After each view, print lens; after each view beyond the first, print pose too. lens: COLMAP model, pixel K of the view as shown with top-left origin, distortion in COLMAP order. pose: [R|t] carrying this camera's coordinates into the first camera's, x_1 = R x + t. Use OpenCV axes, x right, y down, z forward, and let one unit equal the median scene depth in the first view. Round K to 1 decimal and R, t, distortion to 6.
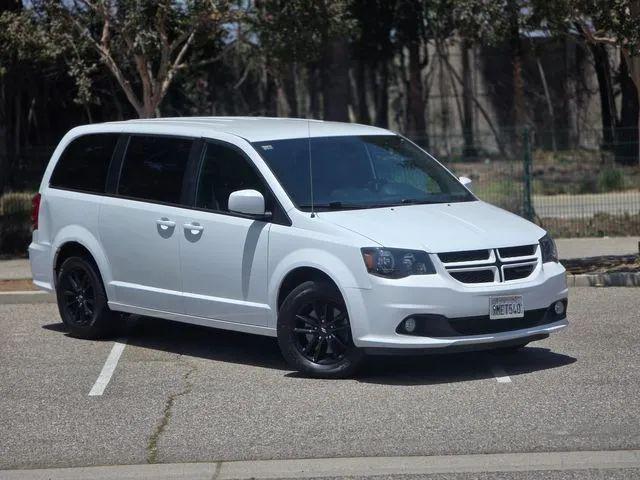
lens RADIAL K [[2145.8, 0, 320.0], [0, 2145.8, 240.0], [0, 0, 1]] dist [0.183536, 1.421965]
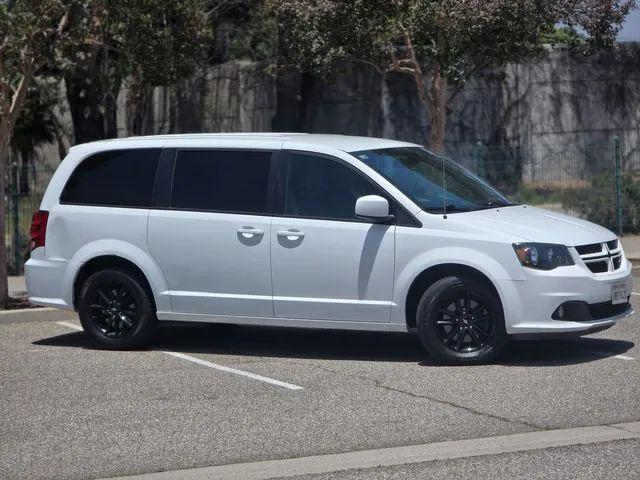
lens RADIAL K [[2145.8, 0, 320.0], [0, 2145.8, 240.0], [0, 0, 1]] dist [0.183536, 1.421965]
pose [[0.913181, -0.024874, 0.406793, -0.501542], [0.034890, 0.999243, -0.017222, 0.016734], [-0.406057, 0.029920, 0.913358, 0.030789]]
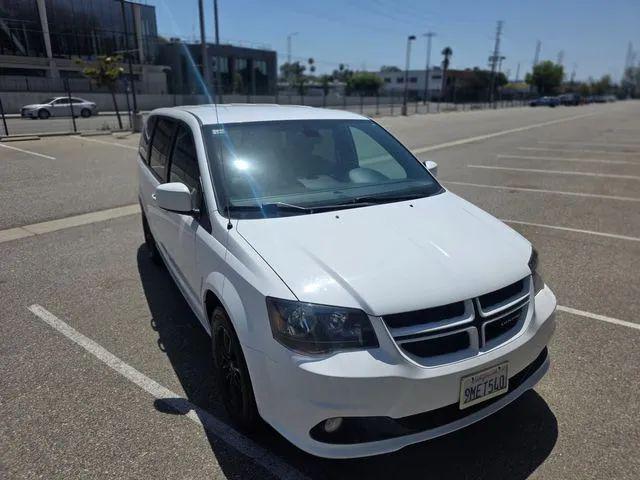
lens RADIAL K [[446.6, 0, 320.0], [0, 446.6, 240.0], [0, 0, 1]] dist [0.002722, 0.000622]
pose [[0.986809, 0.054694, -0.152372, 0.053154], [-0.021377, 0.976983, 0.212244, -0.040811], [0.160474, -0.206187, 0.965264, 0.843503]]
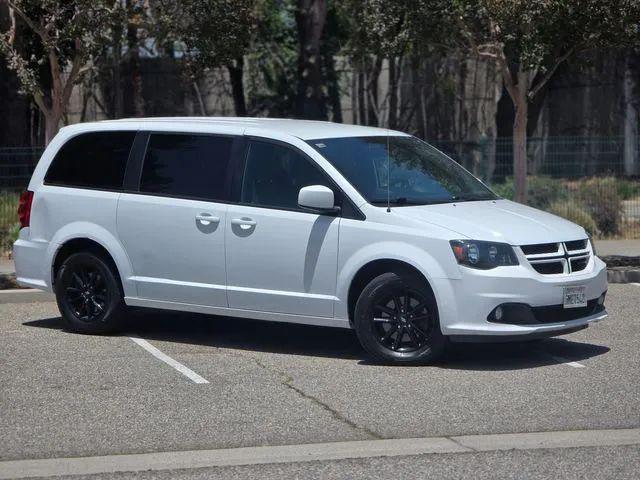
lens RADIAL K [[2145.8, 0, 320.0], [0, 2145.8, 240.0], [0, 0, 1]] dist [0.183536, 1.421965]
pose [[0.970395, 0.003175, 0.241503, -0.286164], [-0.000689, 0.999946, -0.010376, 0.013856], [-0.241523, 0.009903, 0.970344, -0.005352]]
